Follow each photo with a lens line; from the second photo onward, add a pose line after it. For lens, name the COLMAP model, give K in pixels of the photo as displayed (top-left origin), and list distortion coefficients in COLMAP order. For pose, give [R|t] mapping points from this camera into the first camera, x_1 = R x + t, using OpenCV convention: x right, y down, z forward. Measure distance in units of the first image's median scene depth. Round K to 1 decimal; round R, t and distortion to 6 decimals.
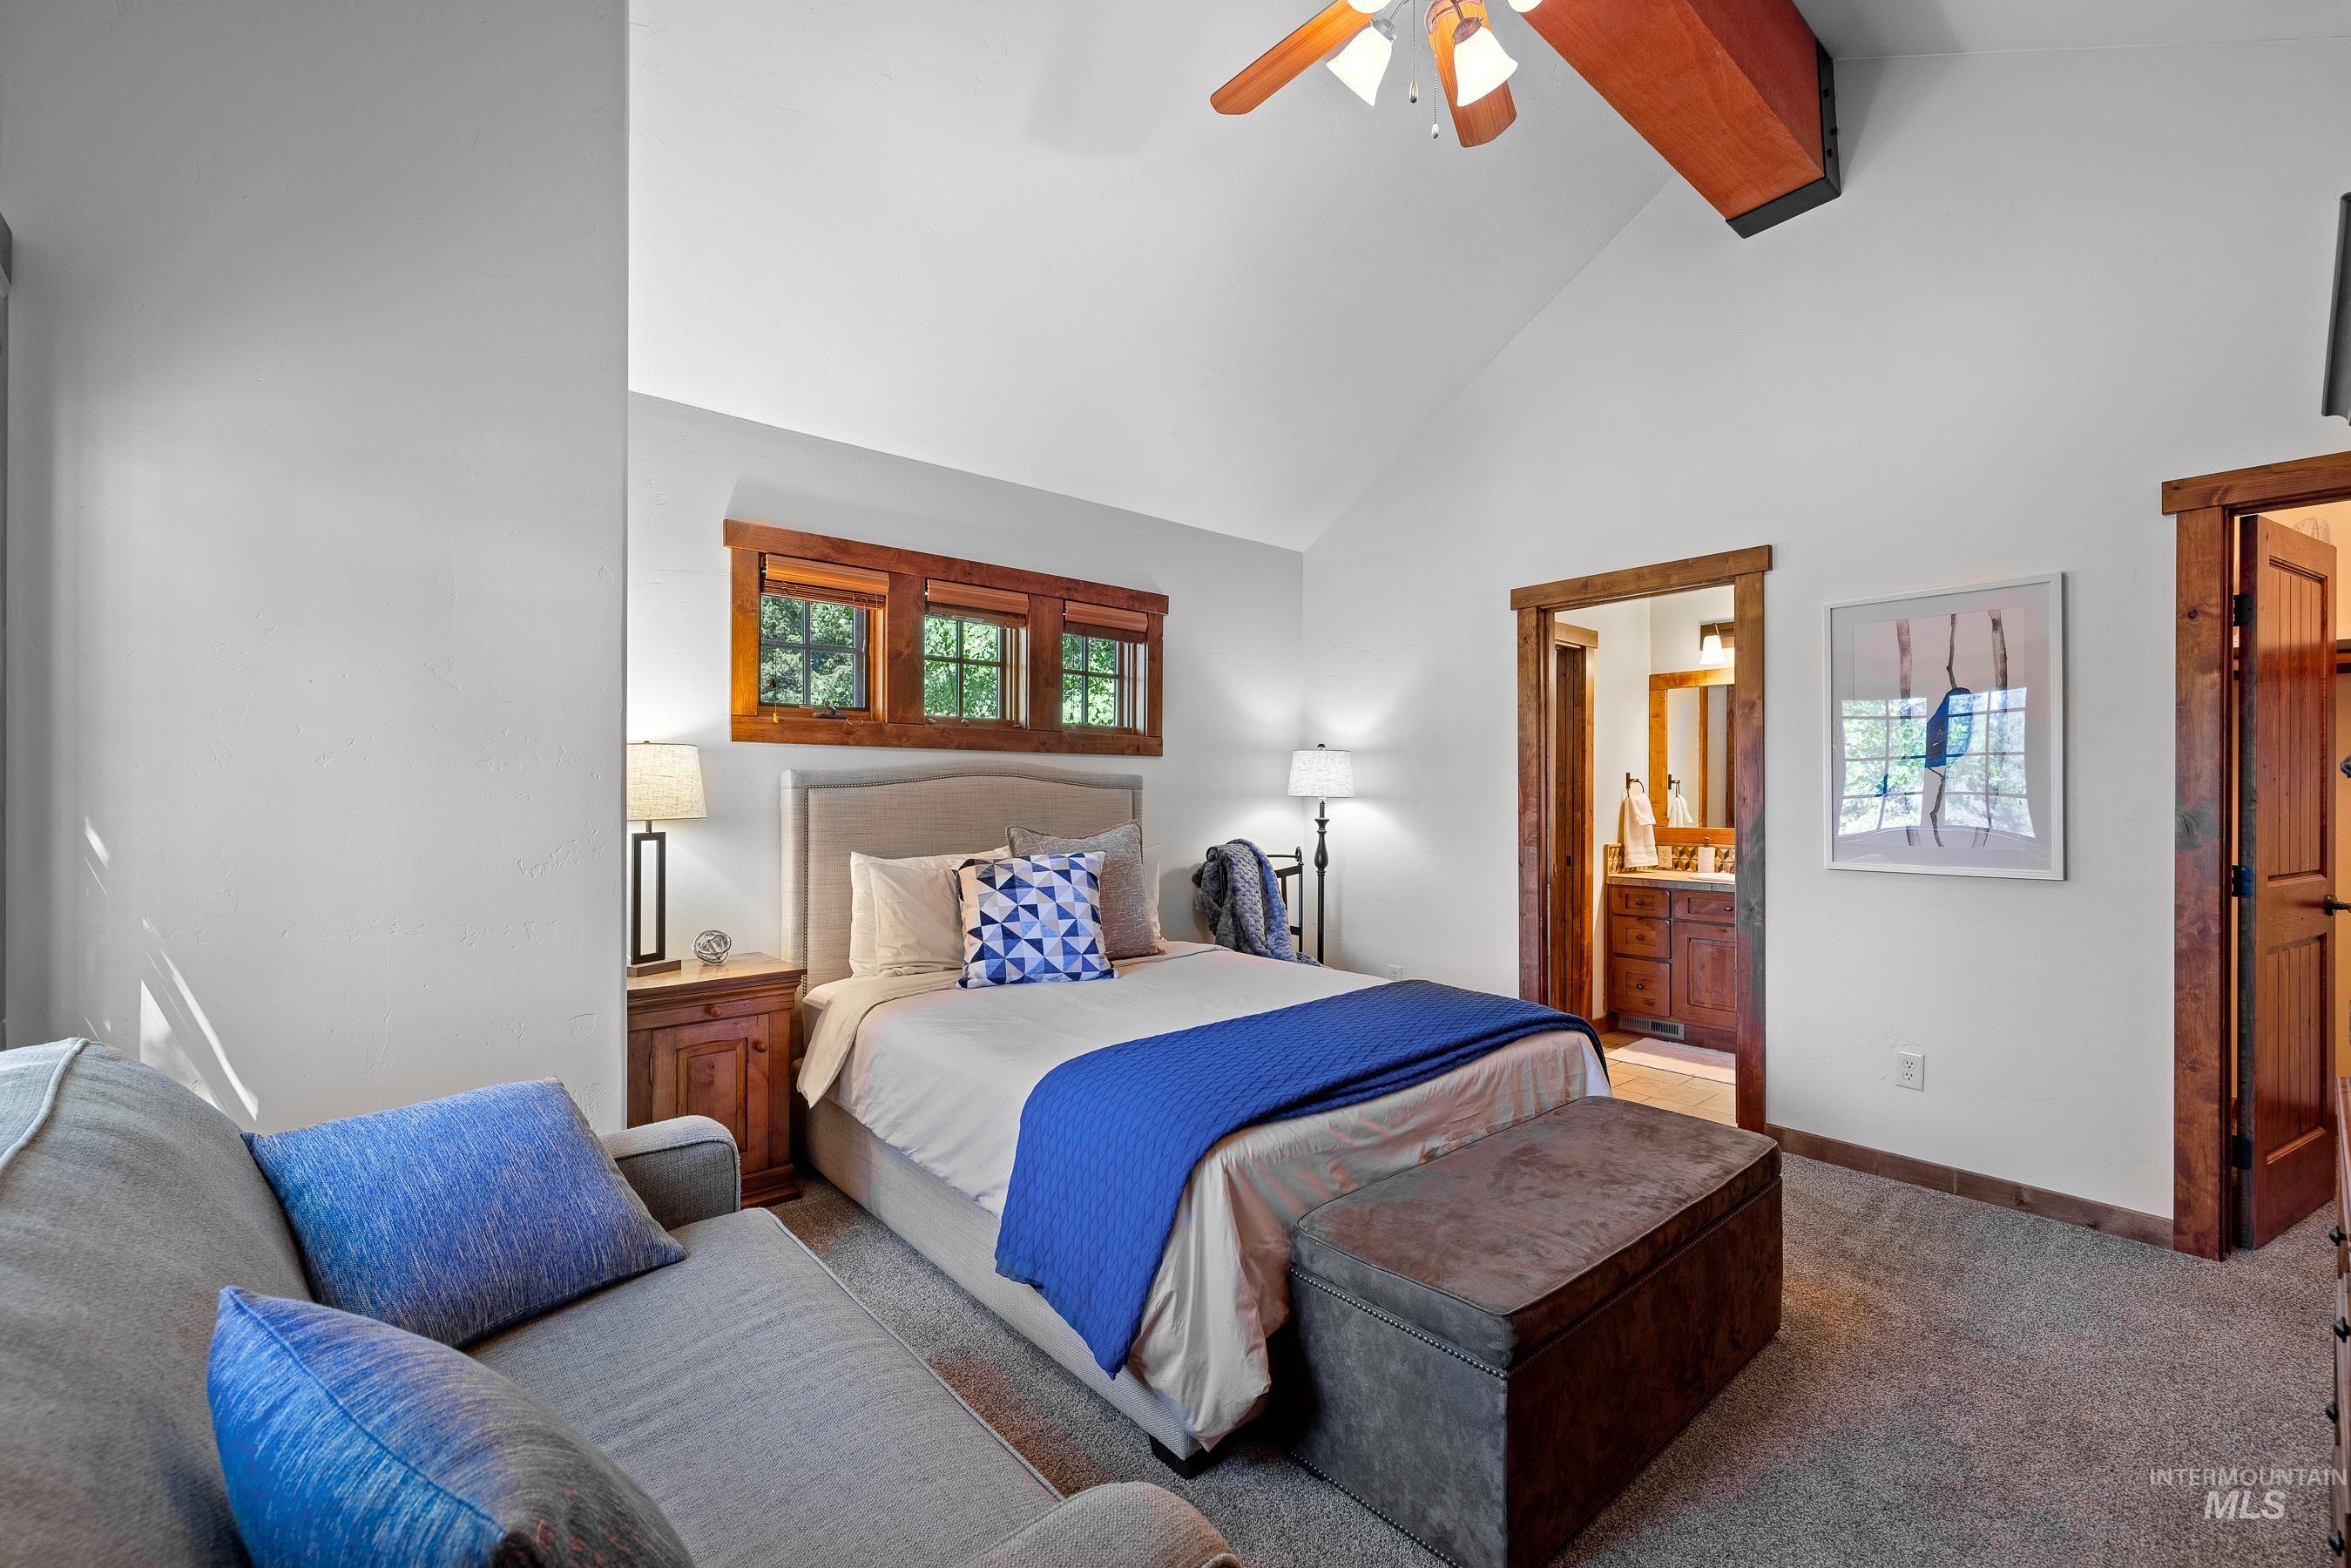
lens RADIAL K [[995.2, 0, 1157.1], [0, 995.2, 782.4], [0, 0, 1]] dist [-0.002923, -0.000233]
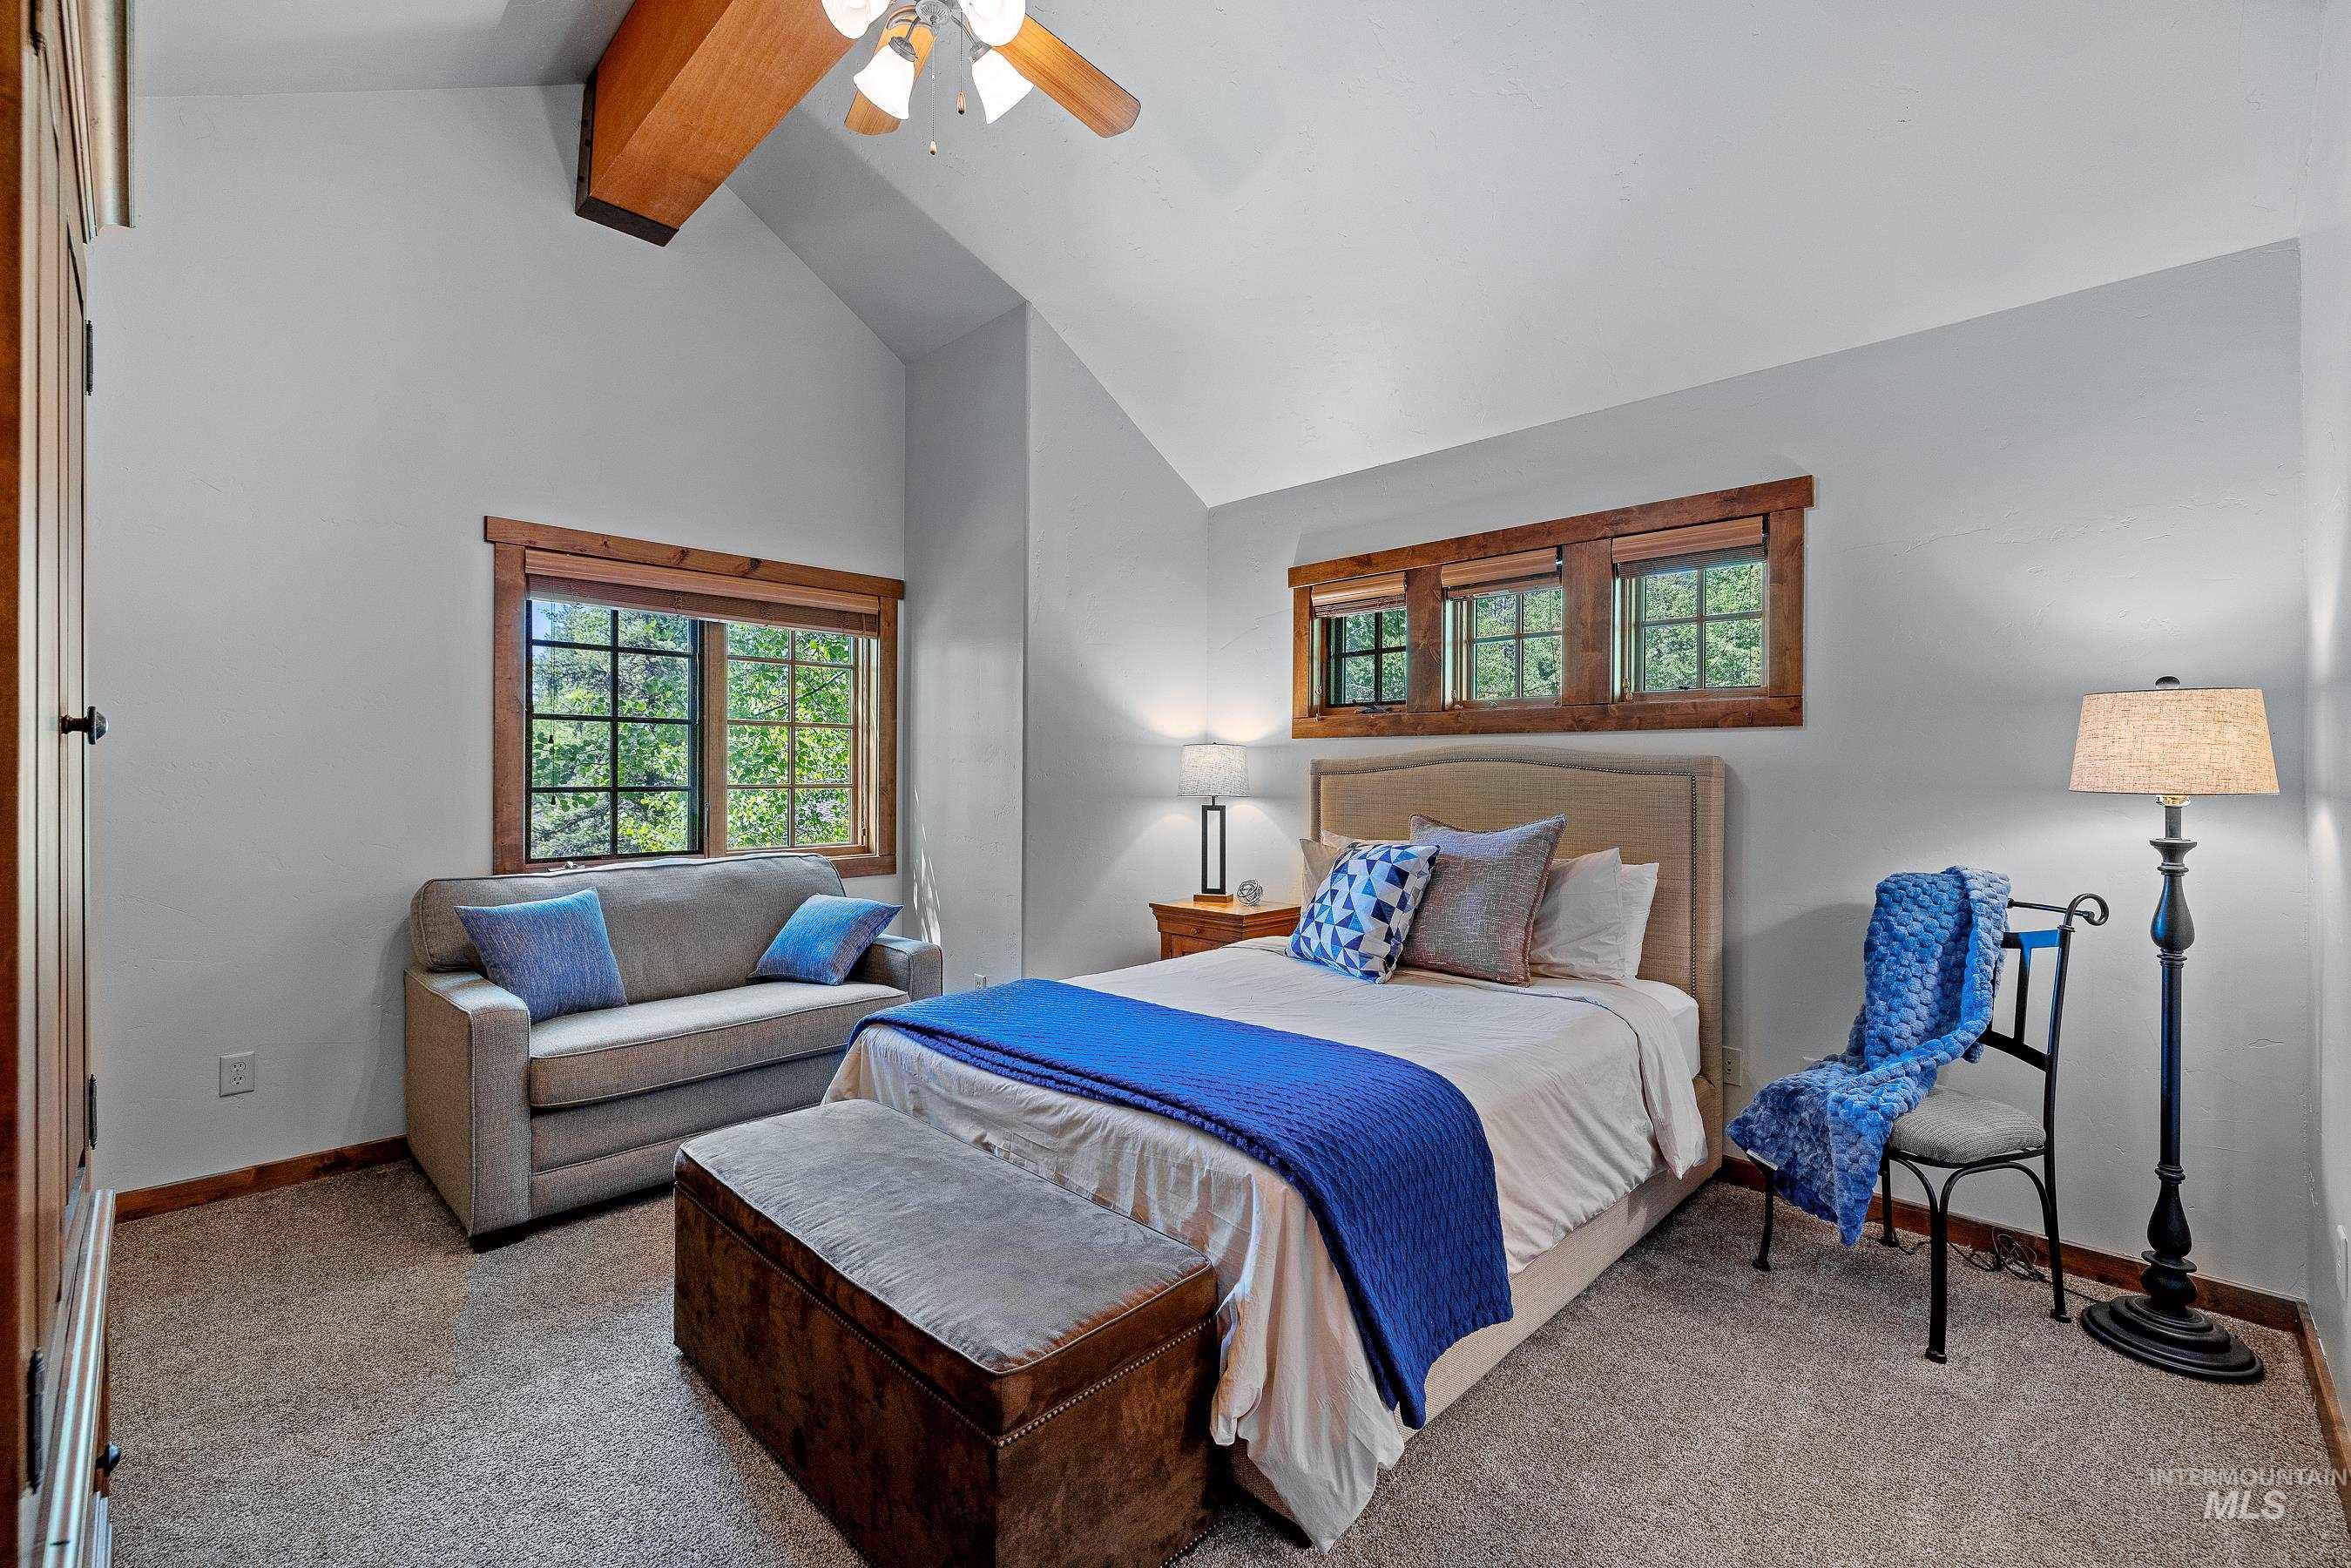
lens RADIAL K [[995.2, 0, 1175.7], [0, 995.2, 776.7], [0, 0, 1]] dist [-0.002923, -0.000233]
pose [[0.084839, -0.001679, -0.996393, 0.752314], [0.002310, 0.999996, -0.001488, 0.008508], [0.996392, -0.002175, 0.084843, 0.658064]]
